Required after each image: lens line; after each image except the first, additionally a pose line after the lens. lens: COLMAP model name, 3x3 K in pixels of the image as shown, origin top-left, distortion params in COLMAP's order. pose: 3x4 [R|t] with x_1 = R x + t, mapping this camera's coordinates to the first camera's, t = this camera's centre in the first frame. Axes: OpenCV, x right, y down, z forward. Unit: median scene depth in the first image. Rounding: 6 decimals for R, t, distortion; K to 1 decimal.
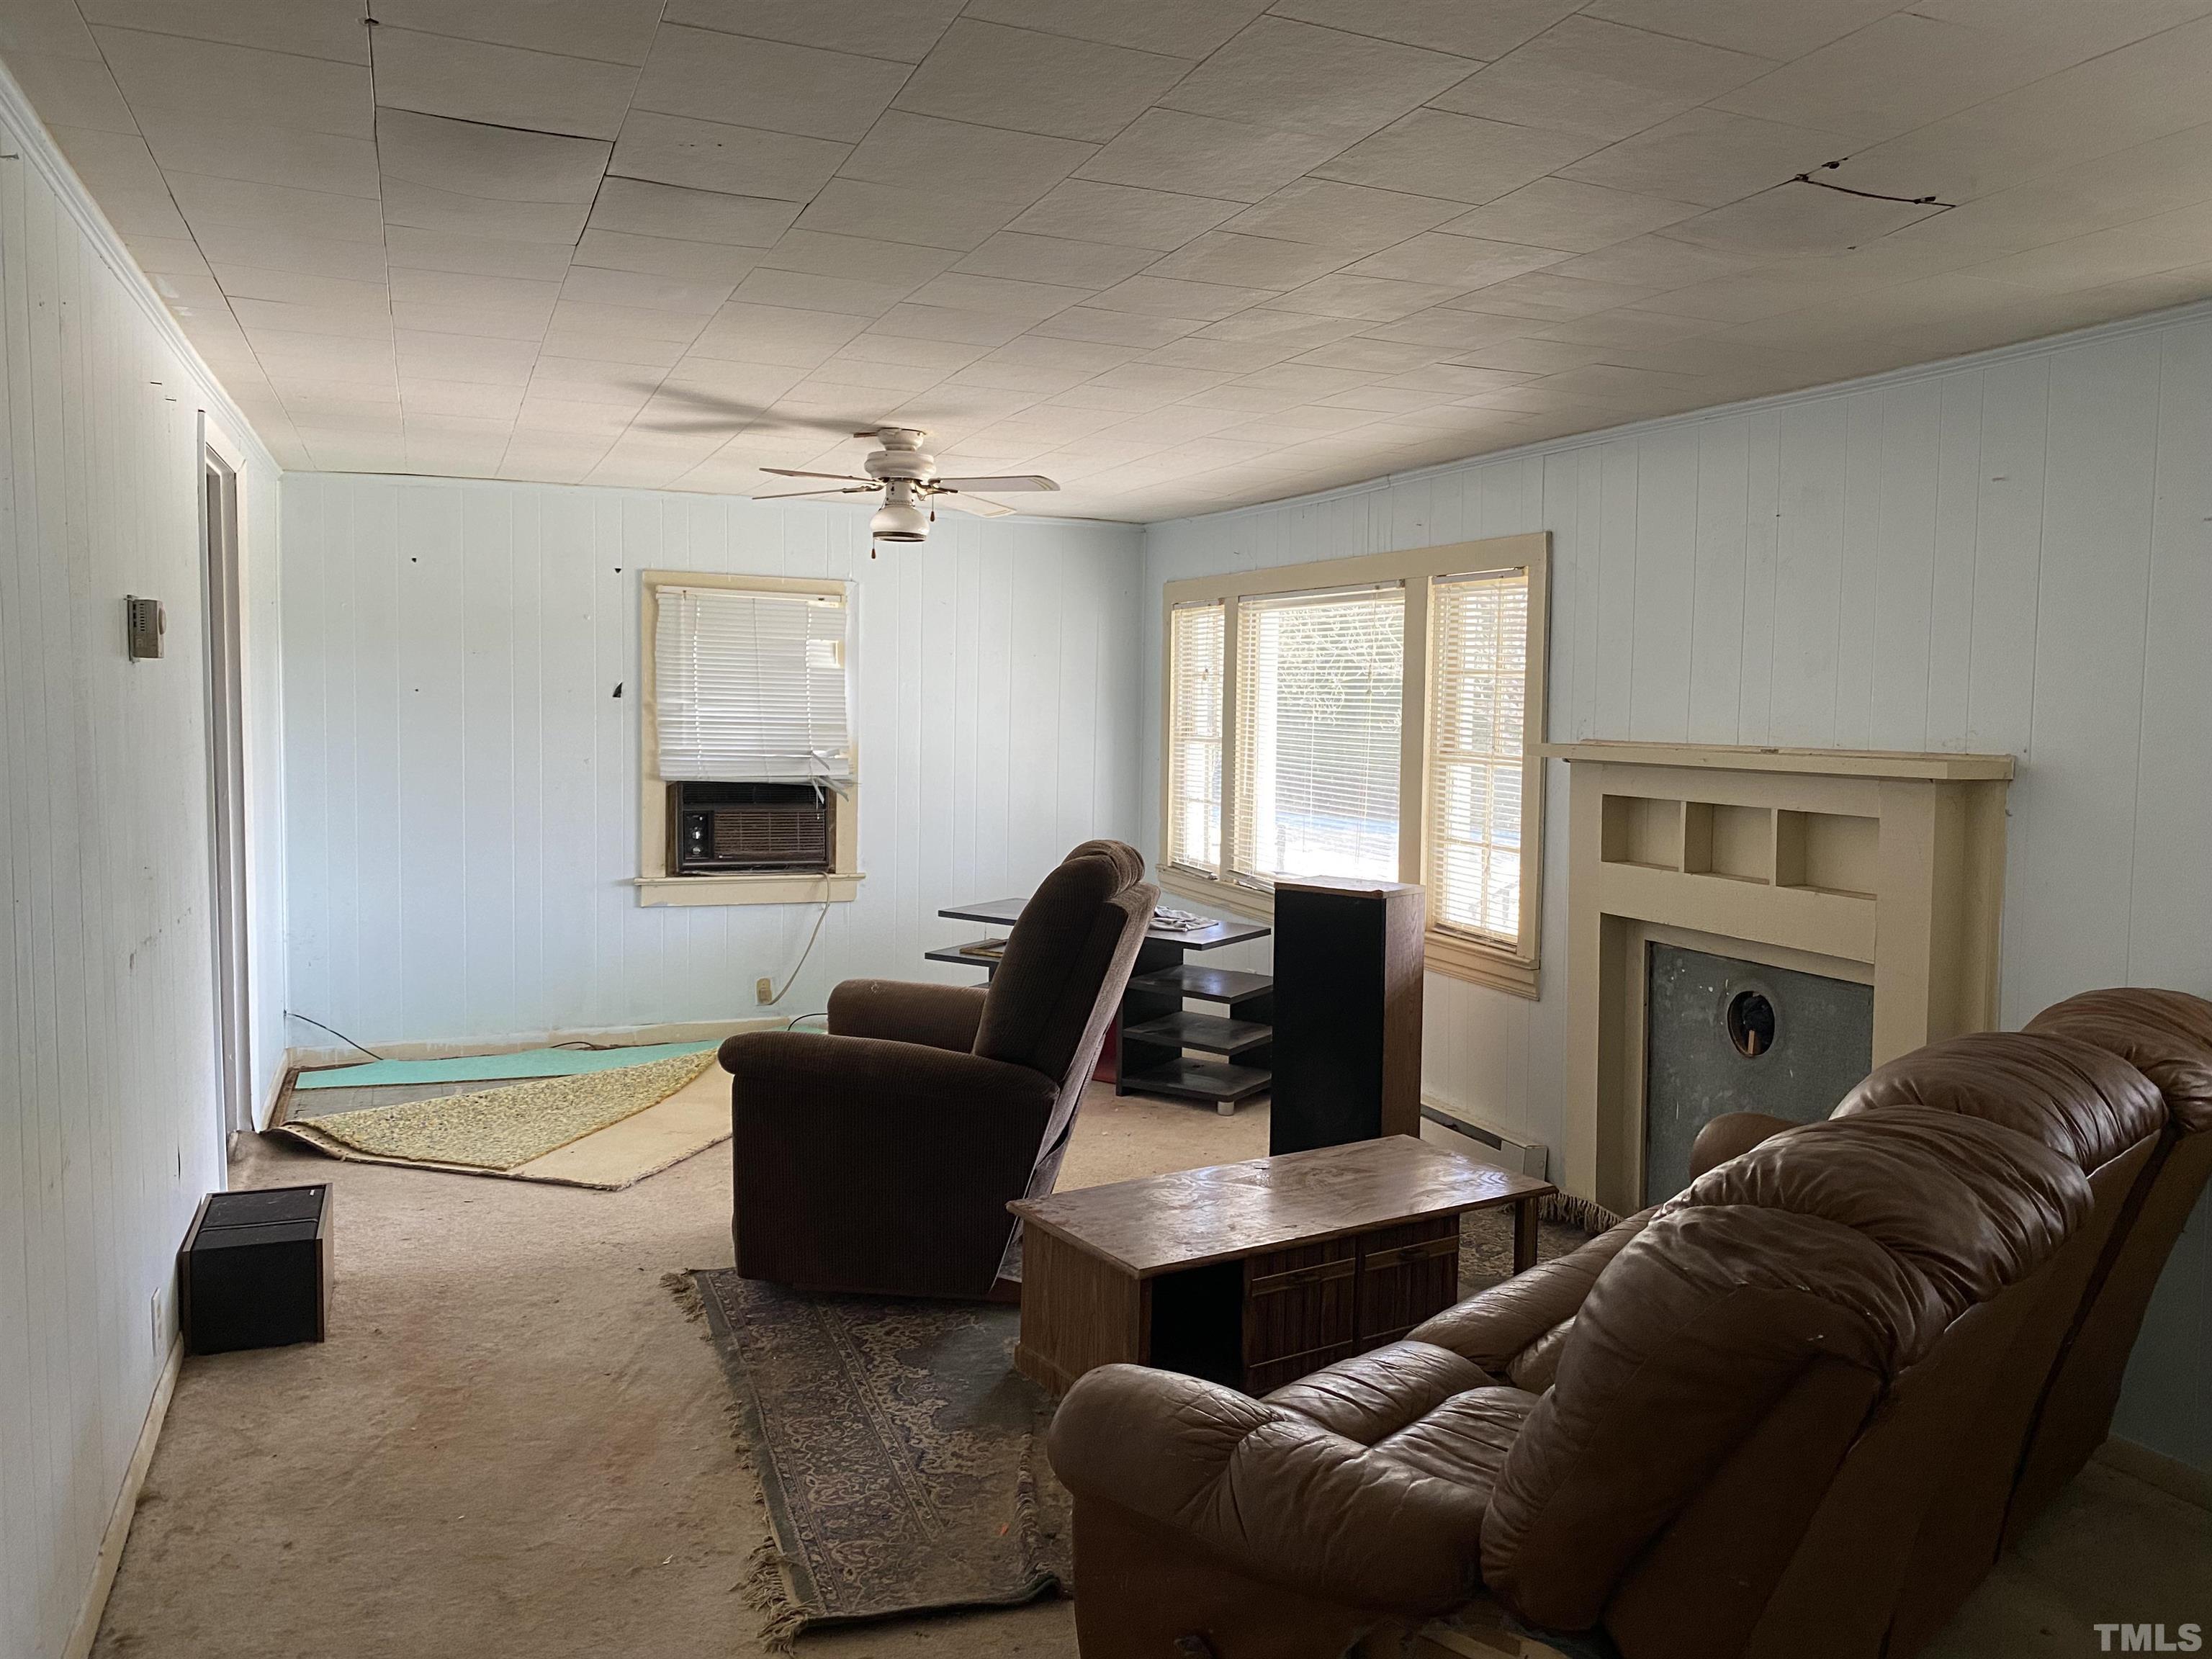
lens RADIAL K [[1637.0, 0, 1112.1], [0, 1637.0, 820.3], [0, 0, 1]] dist [0.006270, -0.020727]
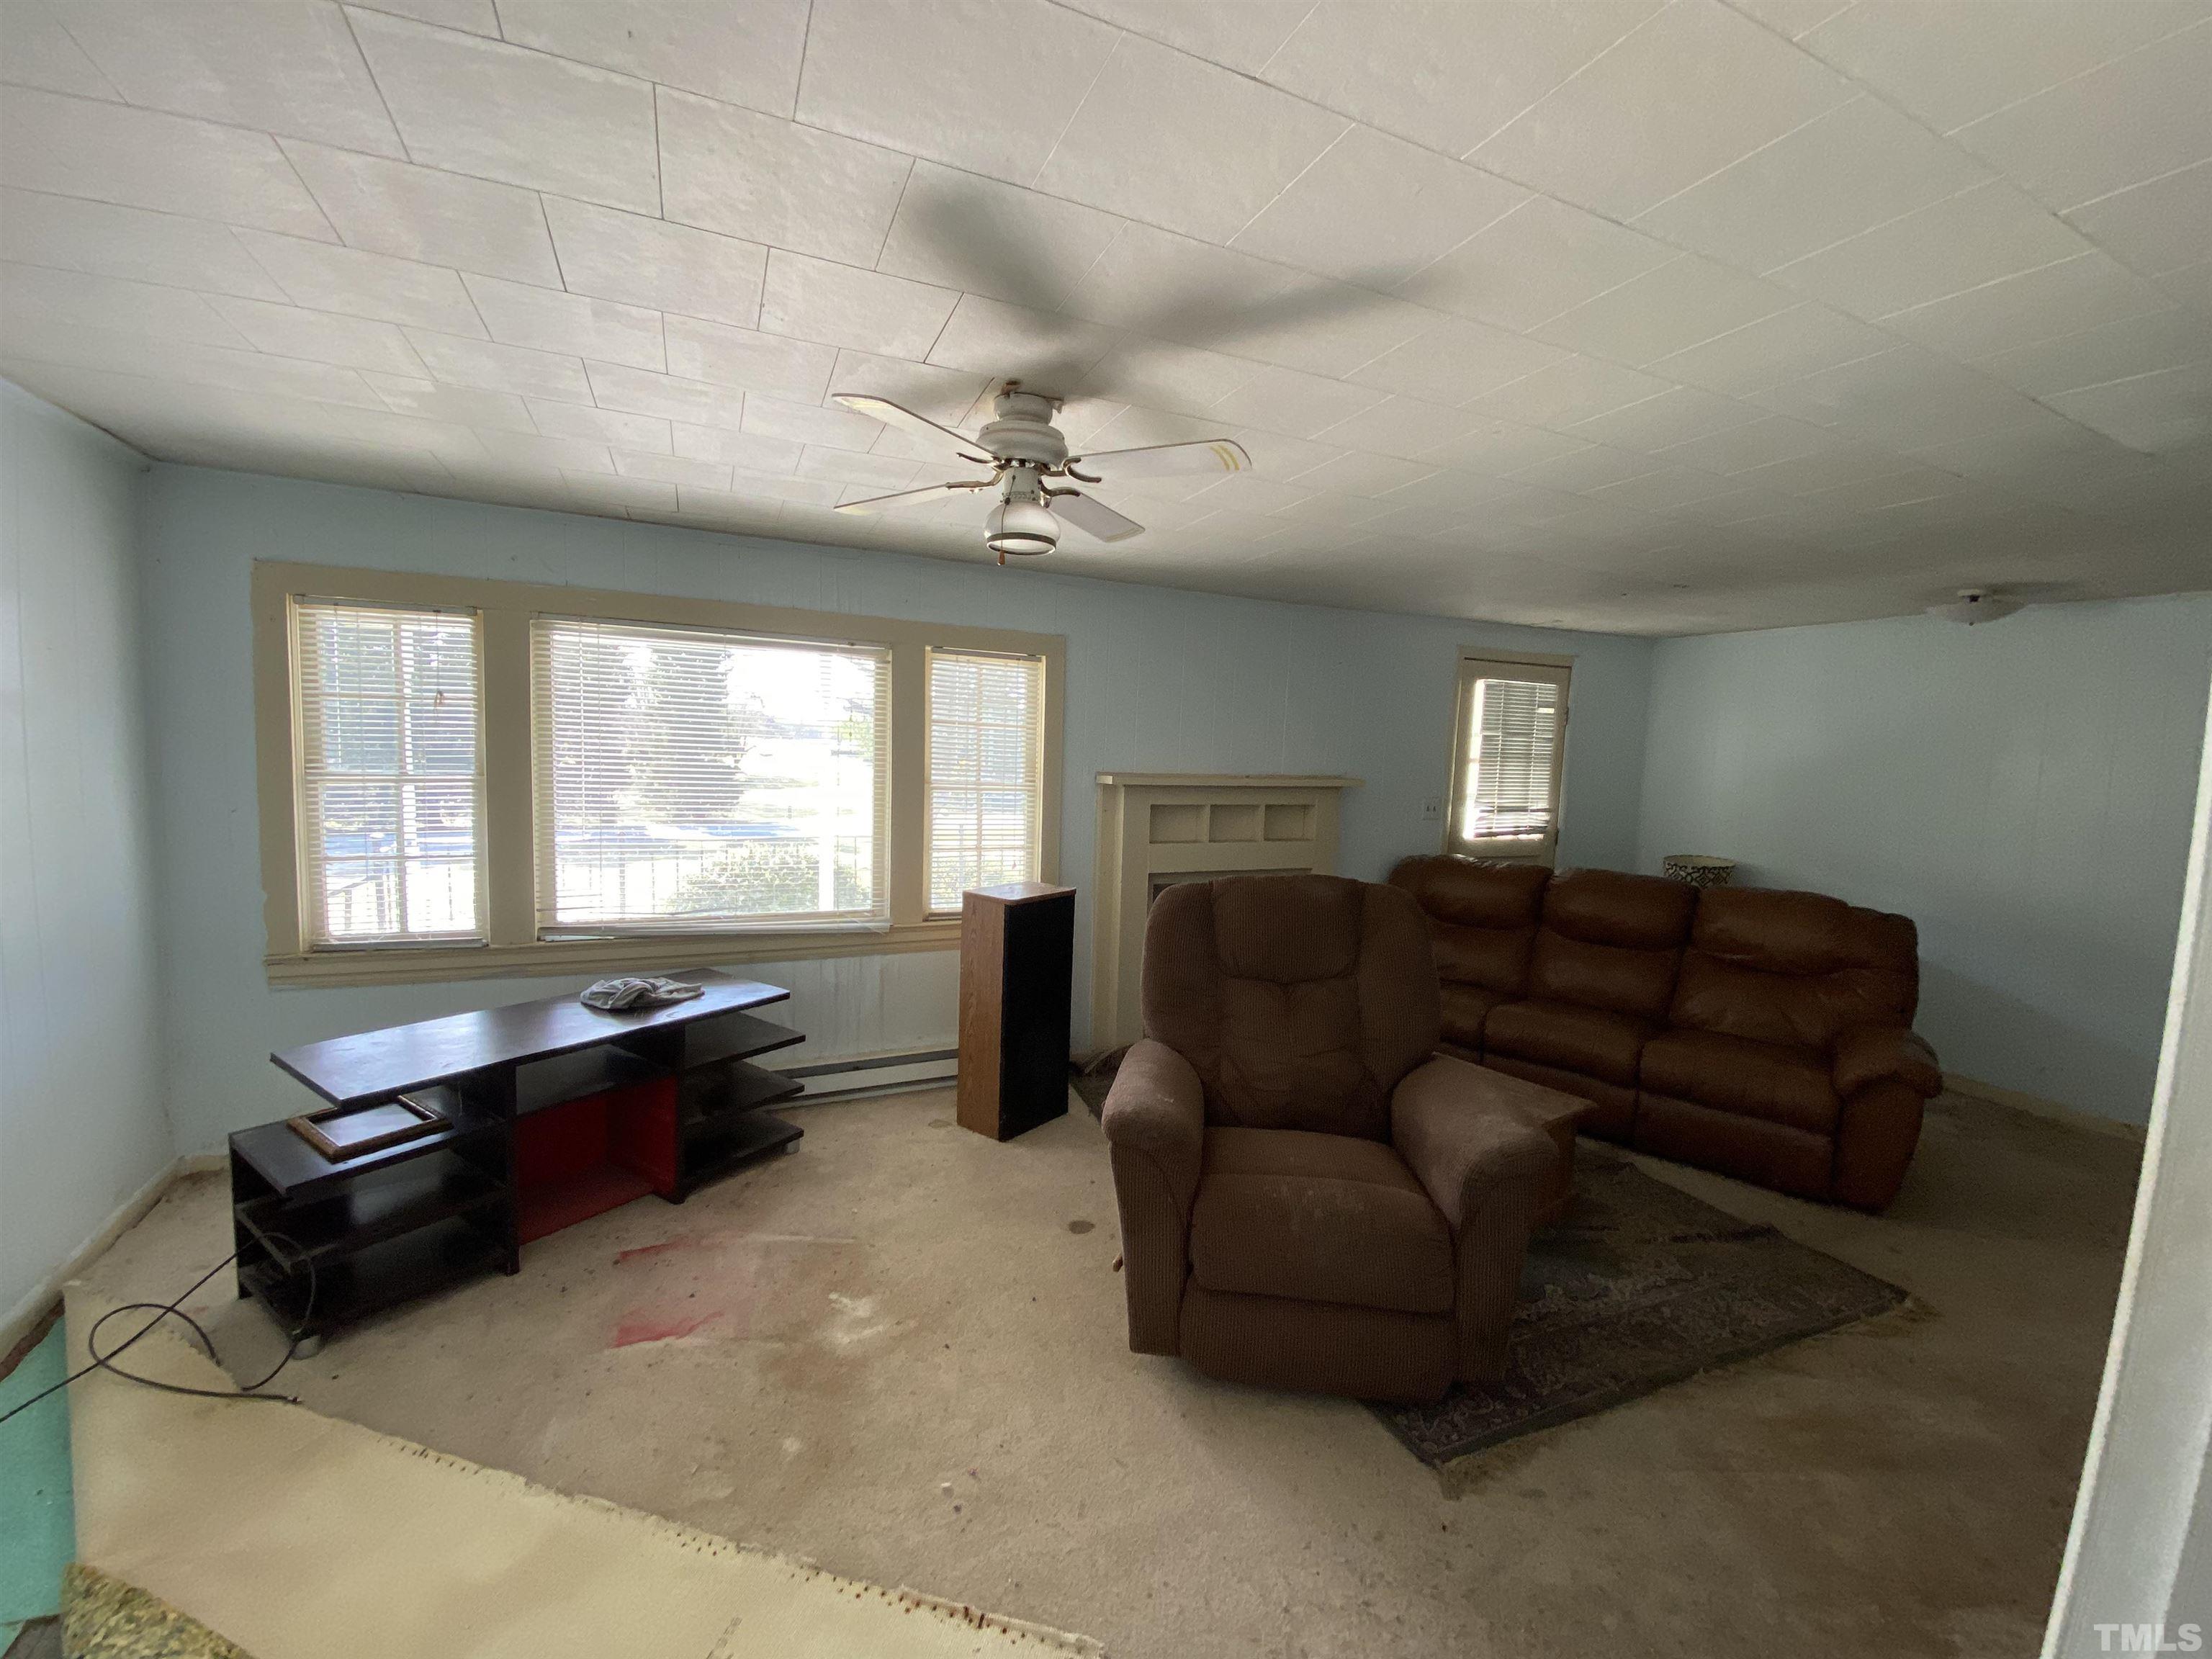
lens RADIAL K [[888.4, 0, 1106.0], [0, 888.4, 829.5], [0, 0, 1]] dist [-0.000253, -0.000013]
pose [[-0.025872, -0.113181, 0.993237, -0.599140], [0.041473, 0.992593, 0.114188, -0.095935], [-0.998805, 0.044147, -0.020986, 1.045883]]
